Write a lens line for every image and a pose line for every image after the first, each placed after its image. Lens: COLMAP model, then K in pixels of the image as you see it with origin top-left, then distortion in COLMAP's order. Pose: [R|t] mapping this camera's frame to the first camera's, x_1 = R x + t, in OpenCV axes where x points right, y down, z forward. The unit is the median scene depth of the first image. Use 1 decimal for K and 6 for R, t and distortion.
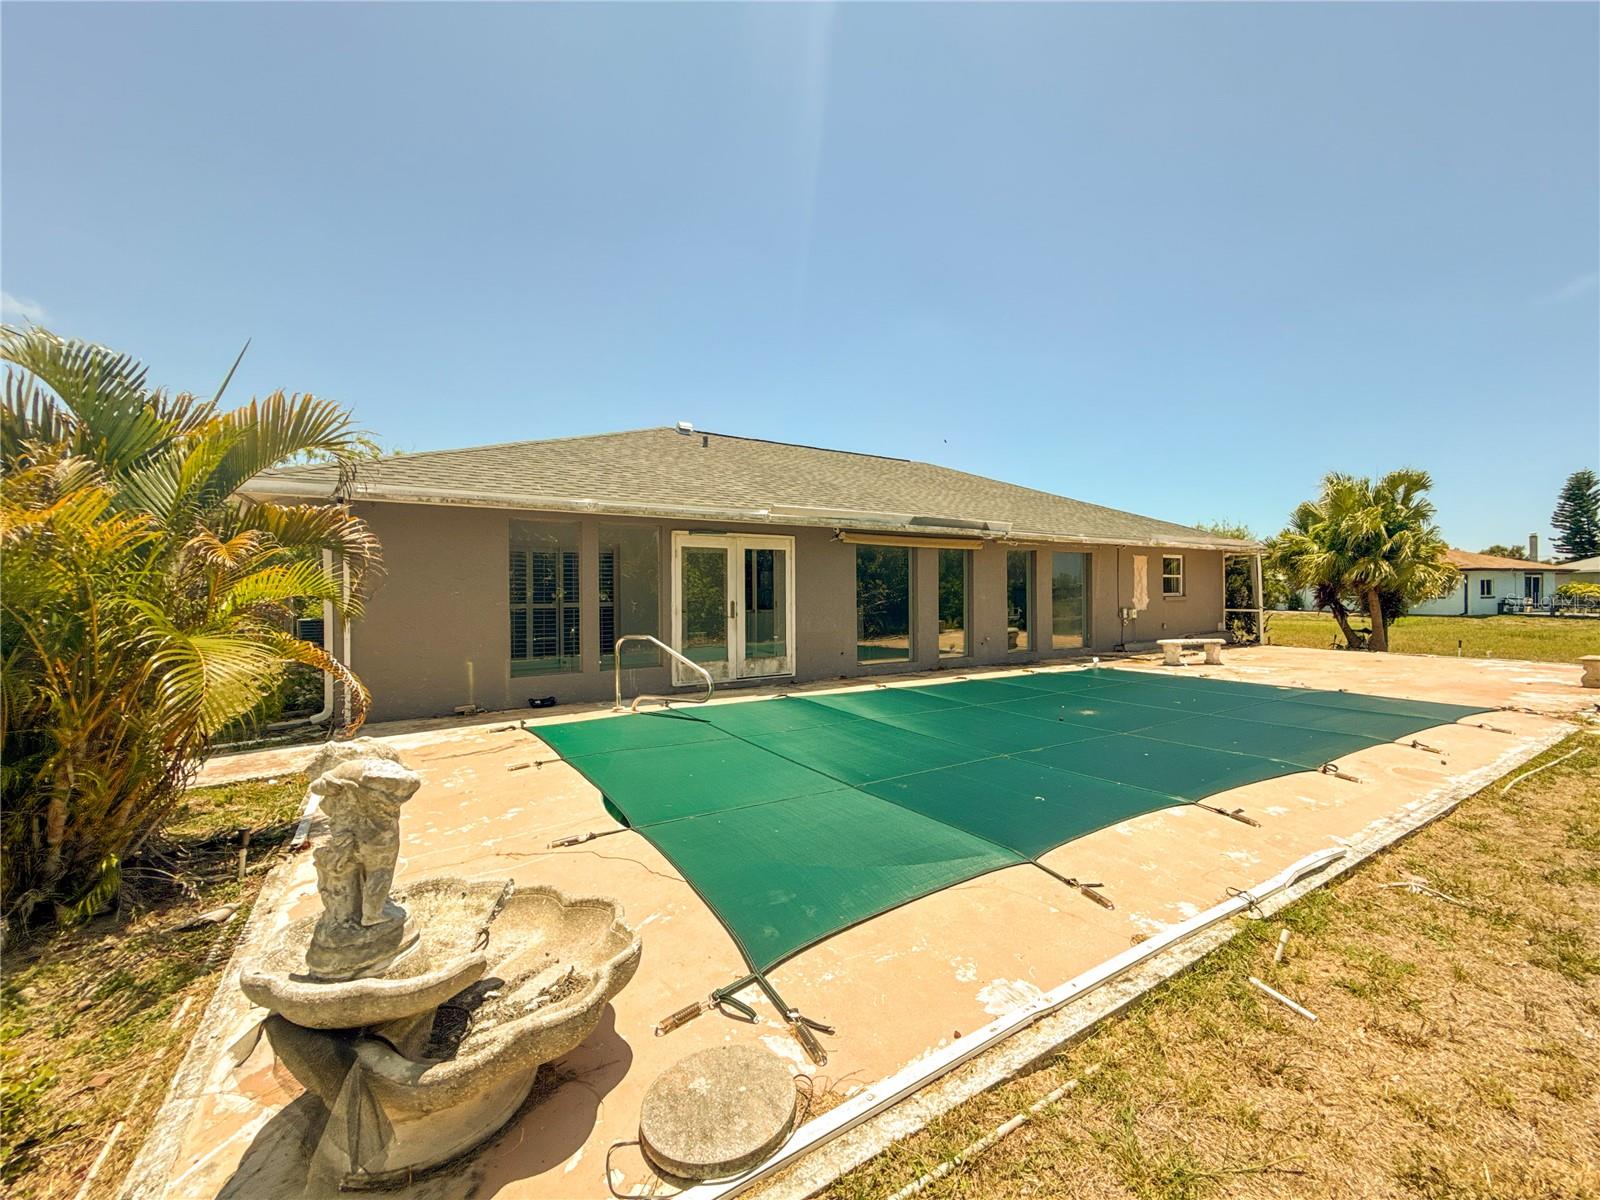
lens RADIAL K [[654.9, 0, 813.9], [0, 654.9, 598.1], [0, 0, 1]] dist [0.002401, 0.000376]
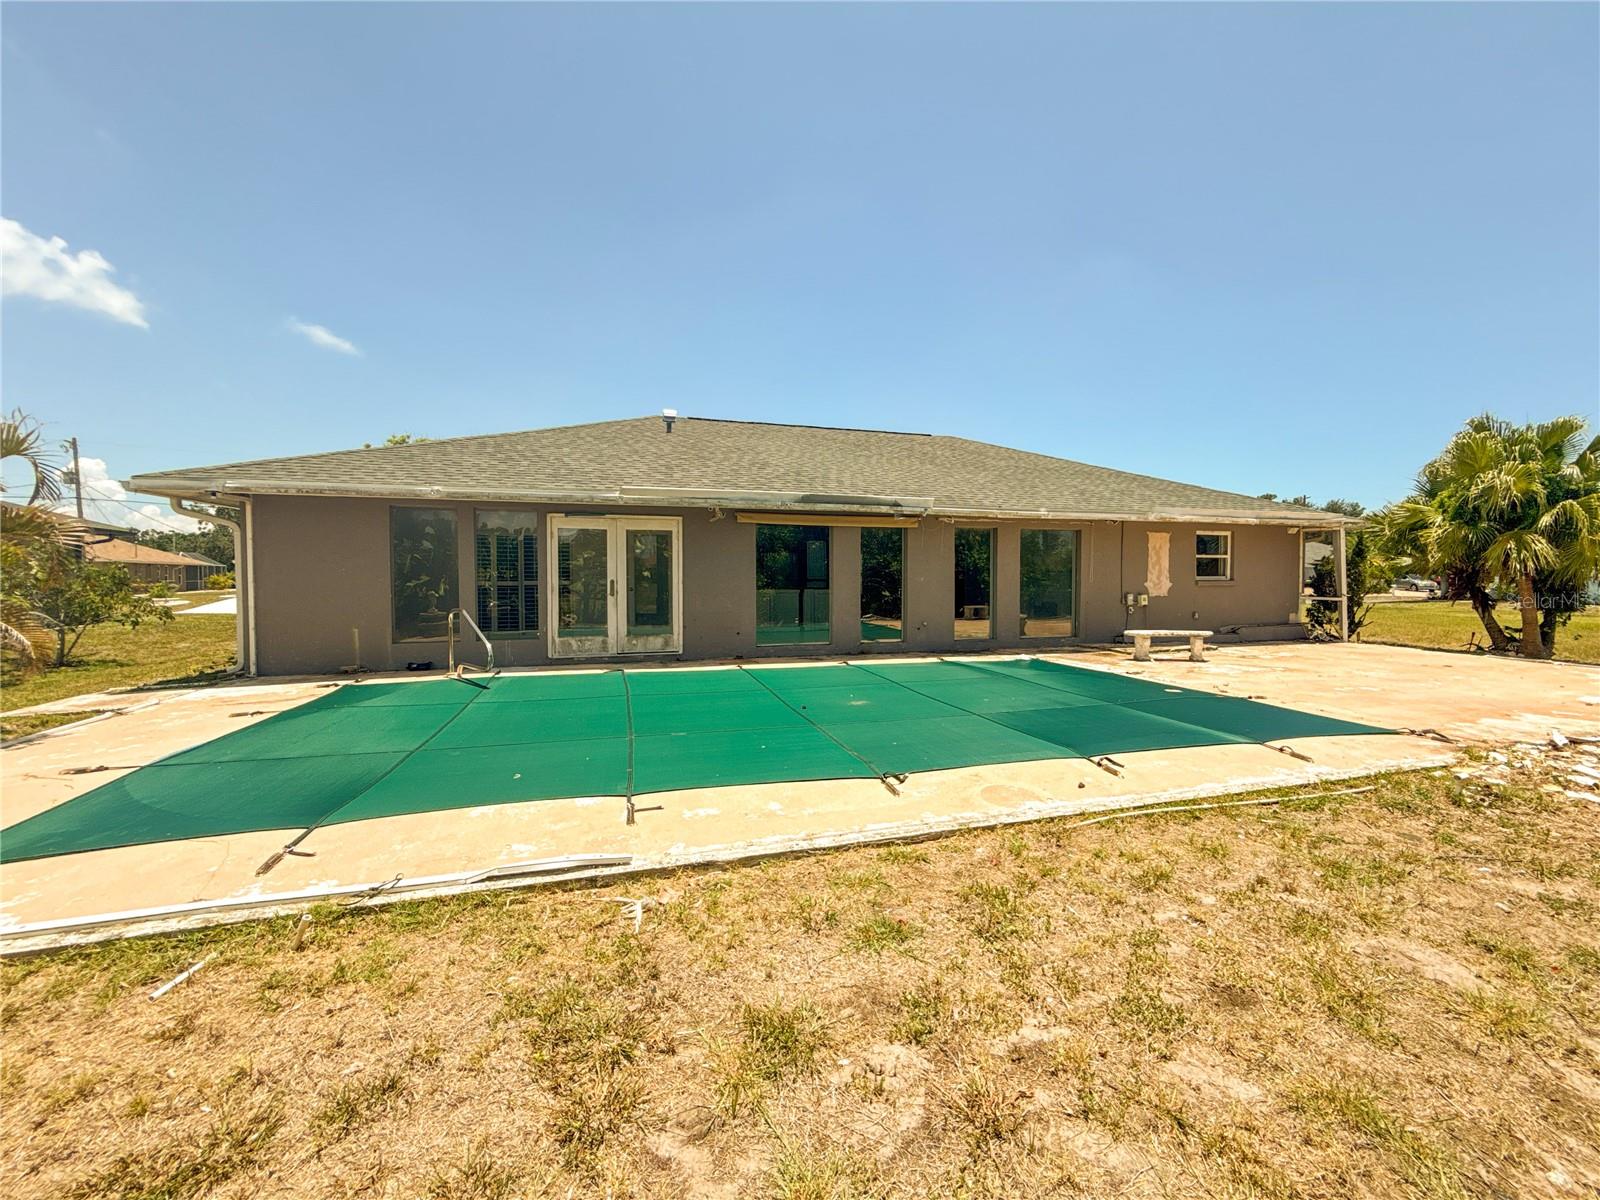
lens RADIAL K [[654.9, 0, 809.4], [0, 654.9, 590.4], [0, 0, 1]] dist [0.002401, 0.000376]
pose [[0.958980, 0.012477, -0.283198, 0.391716], [-0.008807, 0.999860, 0.014228, 0.003182], [0.283336, -0.011150, 0.958956, 0.069187]]
